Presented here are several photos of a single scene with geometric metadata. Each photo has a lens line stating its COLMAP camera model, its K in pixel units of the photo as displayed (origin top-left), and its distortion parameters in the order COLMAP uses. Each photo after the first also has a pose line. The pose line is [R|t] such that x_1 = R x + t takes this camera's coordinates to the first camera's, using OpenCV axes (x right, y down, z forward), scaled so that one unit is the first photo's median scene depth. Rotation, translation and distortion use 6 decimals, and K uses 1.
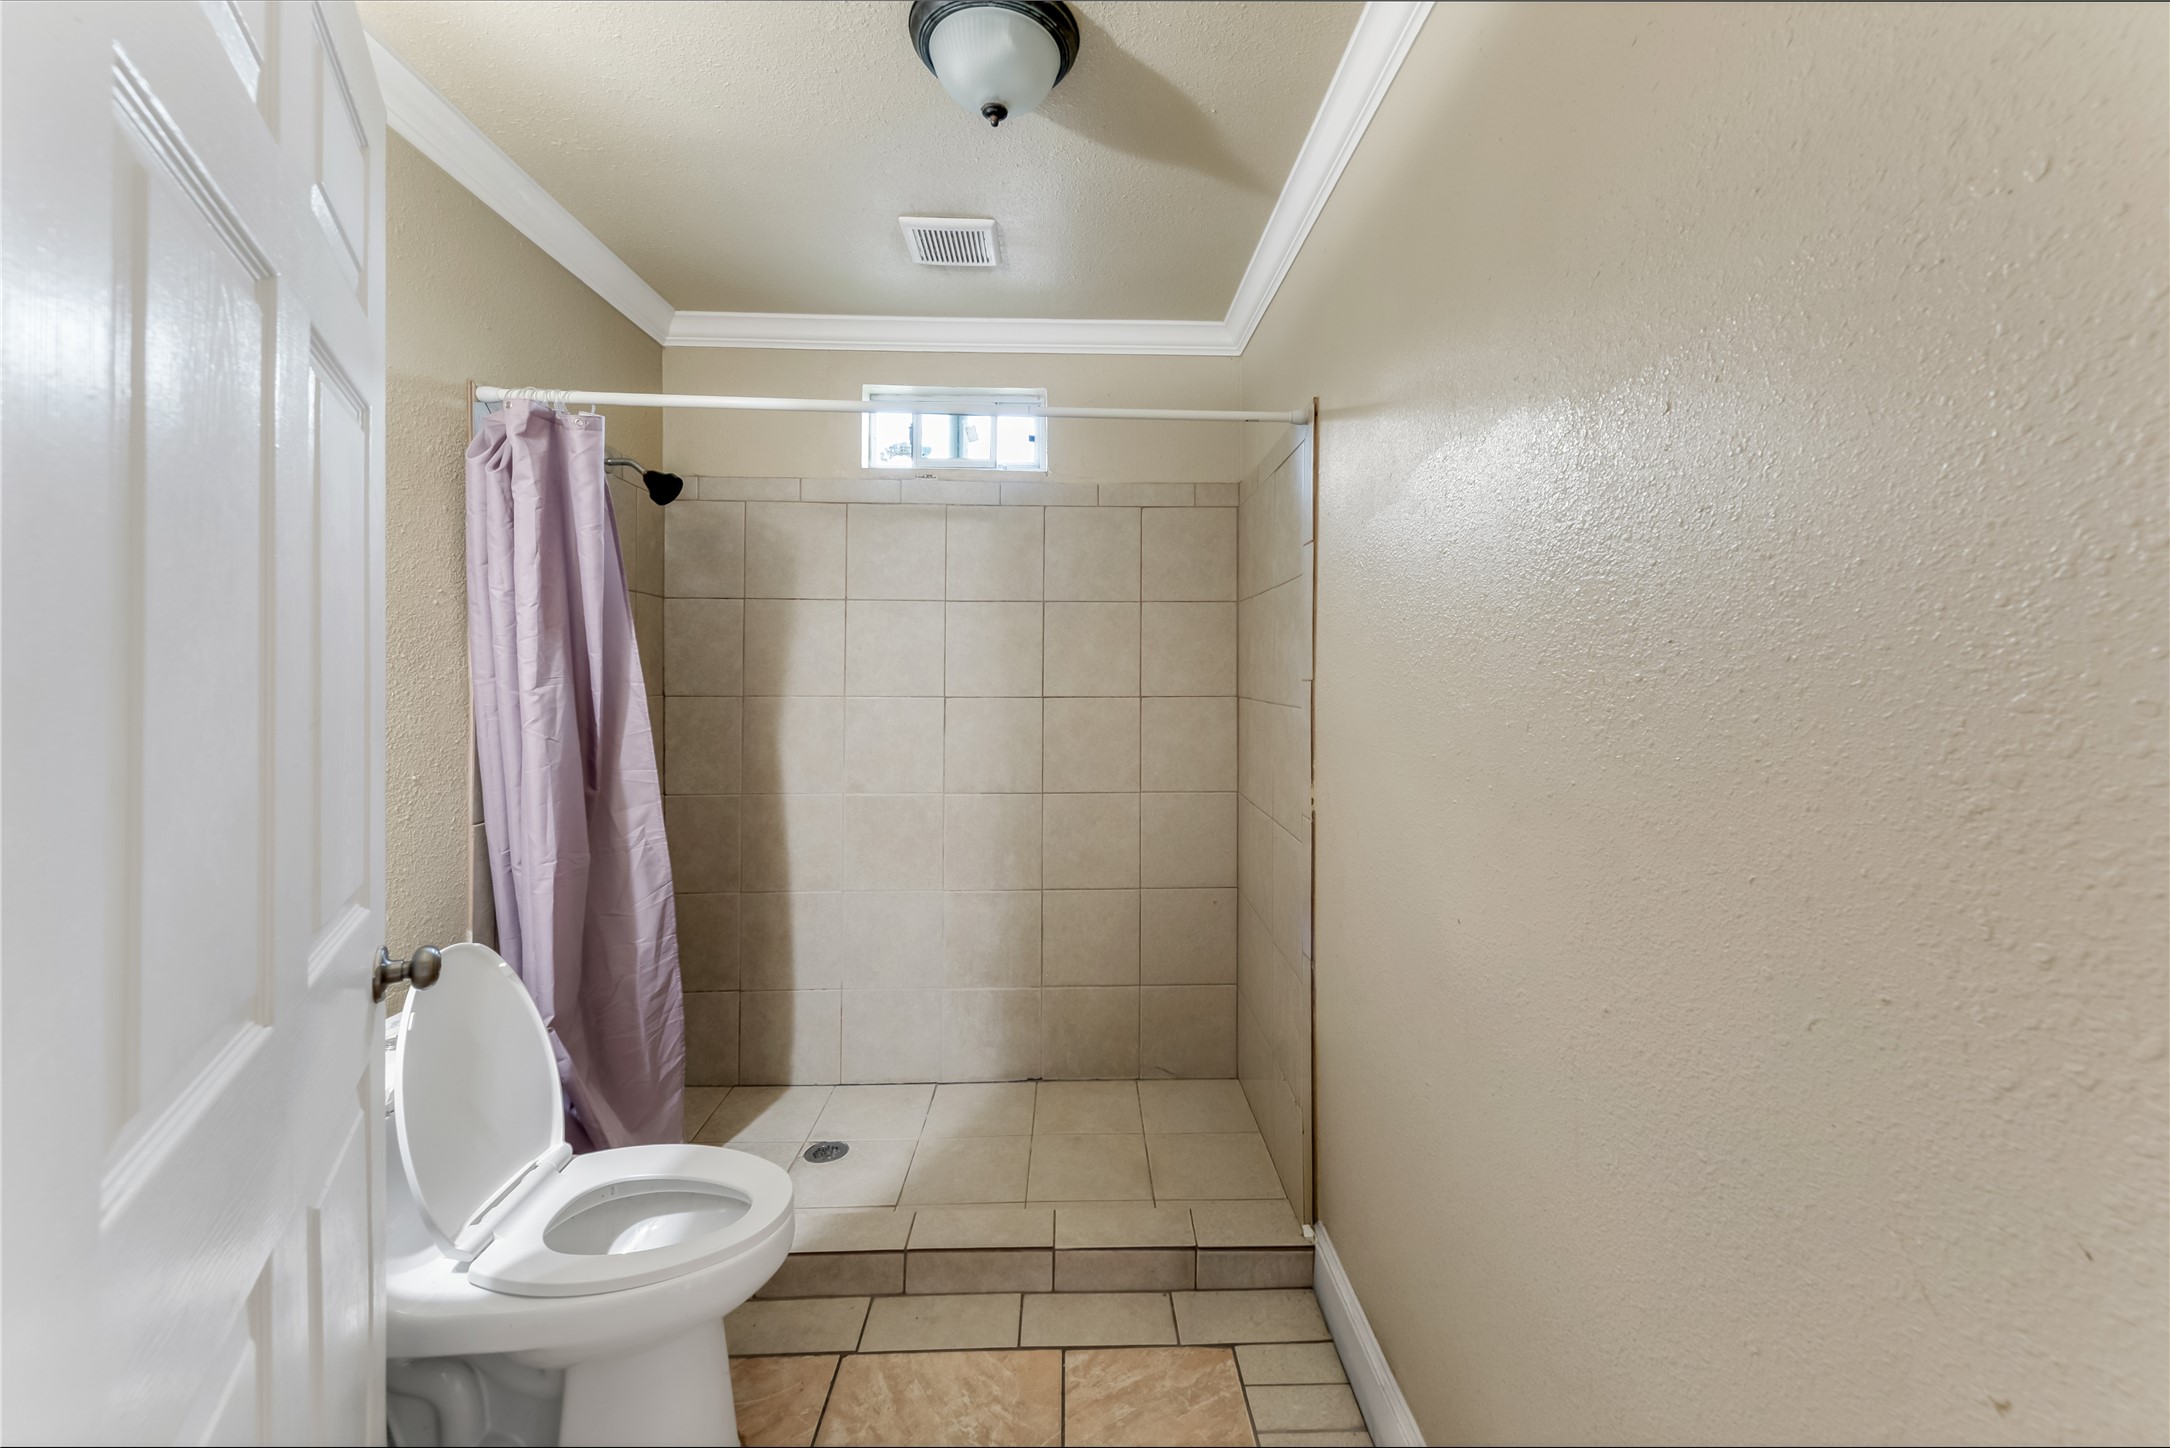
lens RADIAL K [[837.5, 0, 1087.1], [0, 837.5, 667.3], [0, 0, 1]] dist [-0.006651, -0.000060]
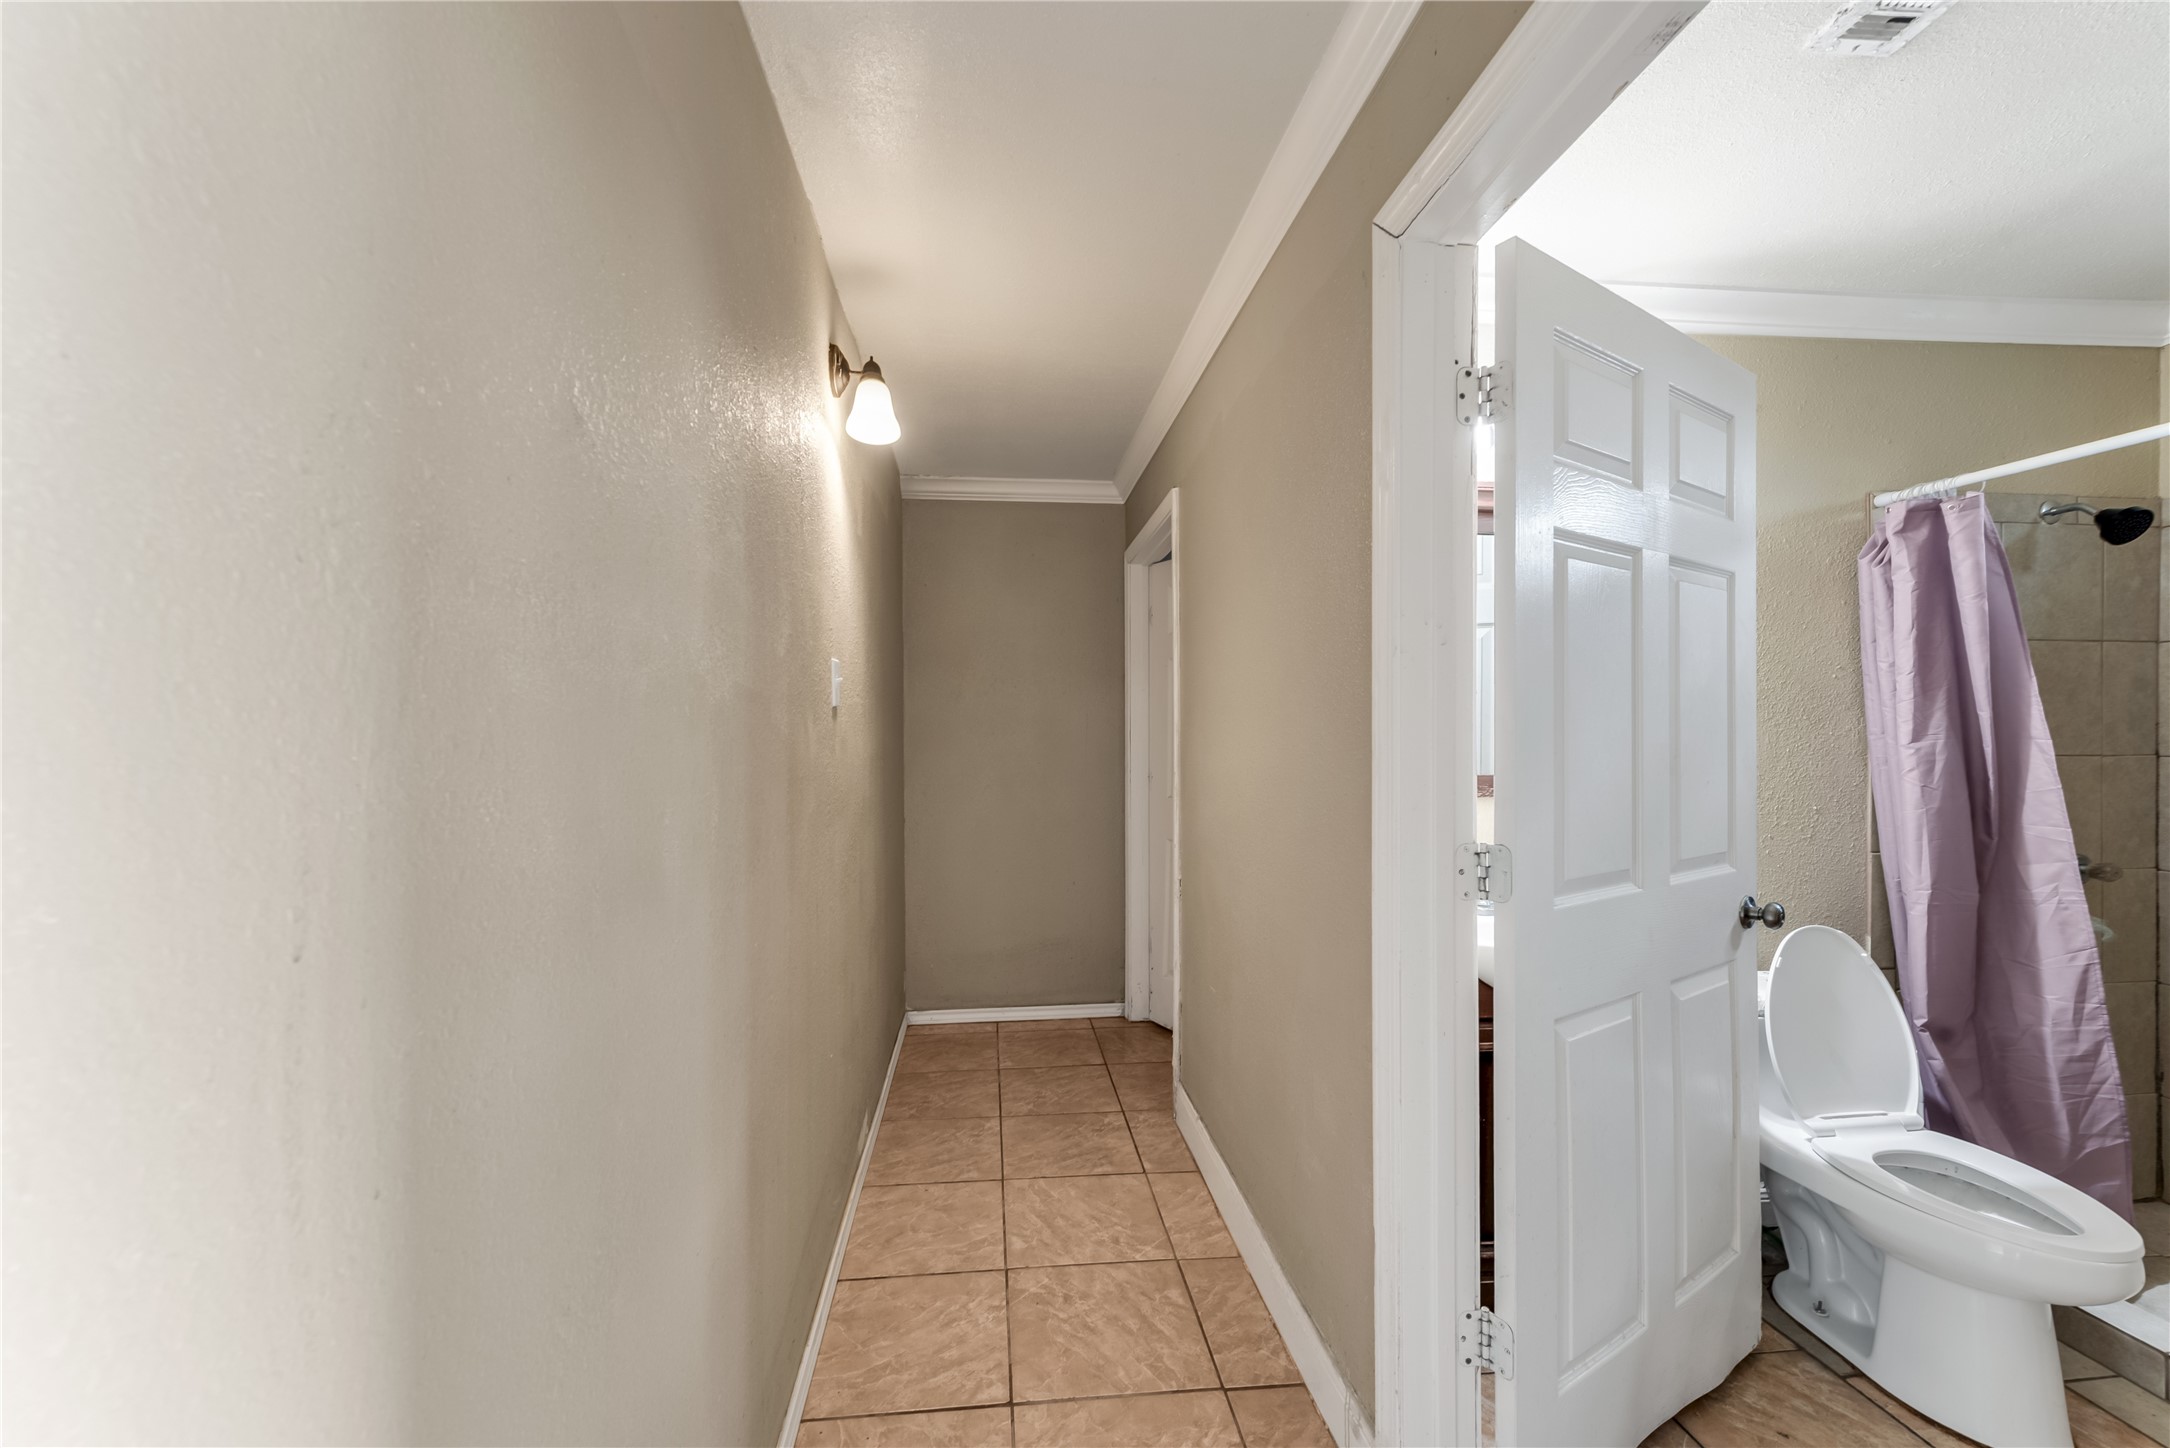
lens RADIAL K [[860.6, 0, 1085.0], [0, 860.6, 724.0], [0, 0, 1]] dist [0.001422, 0.000588]
pose [[0.062795, -0.031027, -0.997544, 0.470128], [0.001432, 0.999518, -0.030998, 0.033192], [0.998025, 0.000518, 0.062809, -0.241266]]
